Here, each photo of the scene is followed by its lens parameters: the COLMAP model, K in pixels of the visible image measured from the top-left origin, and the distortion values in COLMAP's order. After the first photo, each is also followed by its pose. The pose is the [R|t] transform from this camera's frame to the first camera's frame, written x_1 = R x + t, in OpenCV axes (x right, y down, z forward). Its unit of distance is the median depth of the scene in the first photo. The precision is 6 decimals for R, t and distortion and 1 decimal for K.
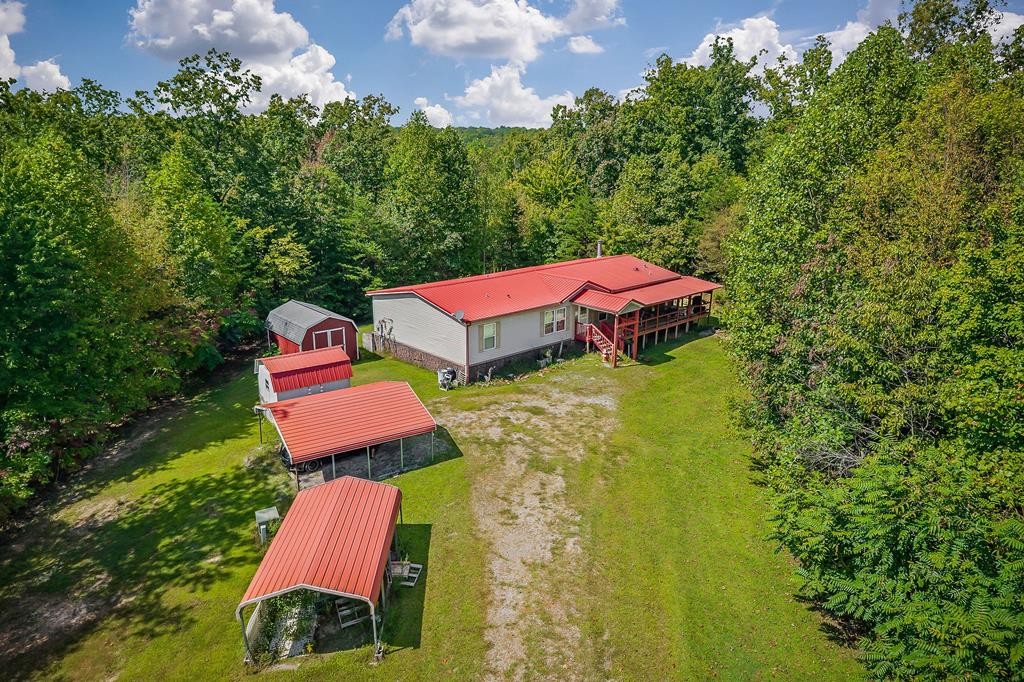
lens RADIAL K [[696.0, 0, 512.0], [0, 696.0, 341.0], [0, 0, 1]] dist [0.071661, -0.000078]
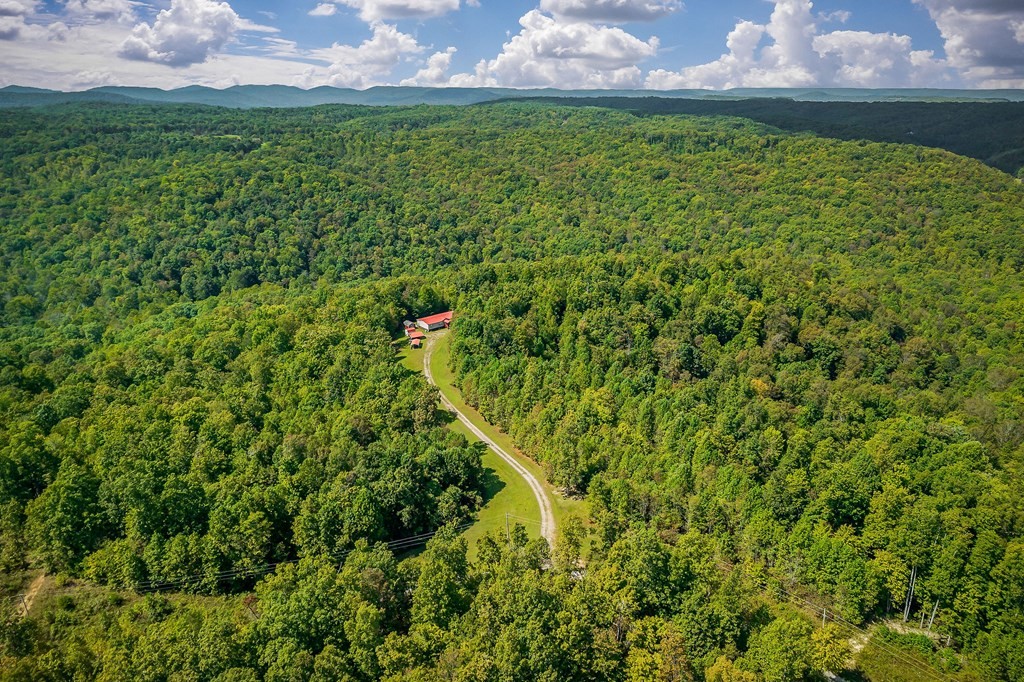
lens RADIAL K [[696.0, 0, 512.0], [0, 696.0, 341.0], [0, 0, 1]] dist [0.071661, -0.000078]
pose [[0.999269, 0.007120, -0.037561, 1.113250], [-0.004376, 0.997349, 0.072632, -0.390435], [0.037978, -0.072414, 0.996651, -6.514499]]
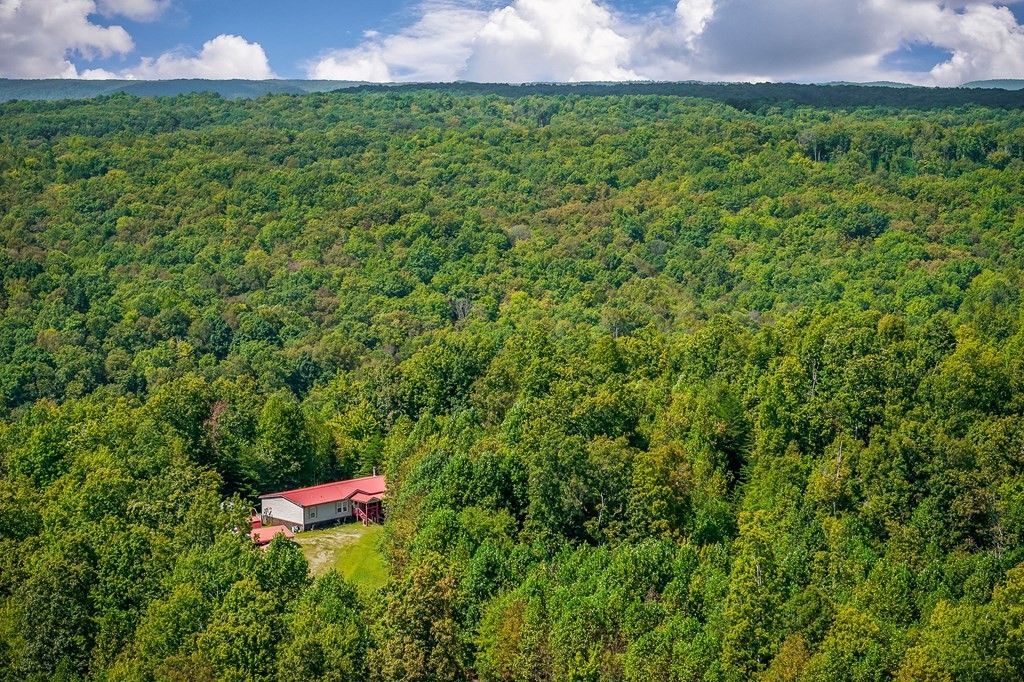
lens RADIAL K [[2112.3, 0, 512.0], [0, 2112.3, 341.0], [0, 0, 1]] dist [-0.077163, -0.020569]
pose [[0.999280, -0.016807, 0.034004, 0.386520], [0.021754, 0.988326, -0.150790, 0.481702], [-0.031073, 0.151421, 0.987981, -5.856632]]
